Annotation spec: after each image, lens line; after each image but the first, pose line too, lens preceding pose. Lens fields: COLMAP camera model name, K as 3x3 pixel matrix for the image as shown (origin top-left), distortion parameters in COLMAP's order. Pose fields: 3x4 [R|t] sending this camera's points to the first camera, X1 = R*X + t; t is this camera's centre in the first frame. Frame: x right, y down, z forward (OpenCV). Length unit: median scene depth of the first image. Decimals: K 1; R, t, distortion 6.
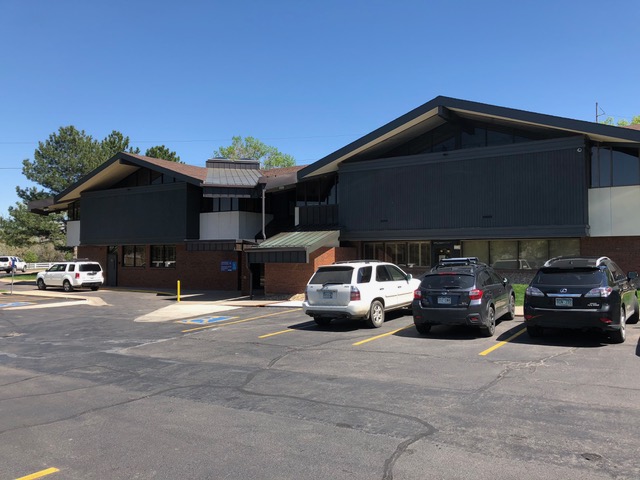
lens RADIAL K [[521.9, 0, 321.0], [0, 521.9, 237.6], [0, 0, 1]] dist [0.003904, 0.001741]
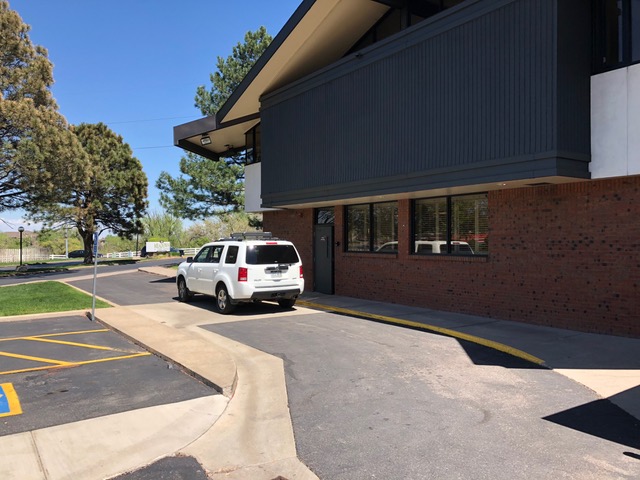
lens RADIAL K [[521.9, 0, 319.9], [0, 521.9, 238.8], [0, 0, 1]] dist [0.003904, 0.001741]
pose [[0.924295, 0.000052, -0.381678, -0.245785], [0.012915, 0.999423, 0.031411, 0.031927], [0.381460, -0.033962, 0.923761, 0.622033]]
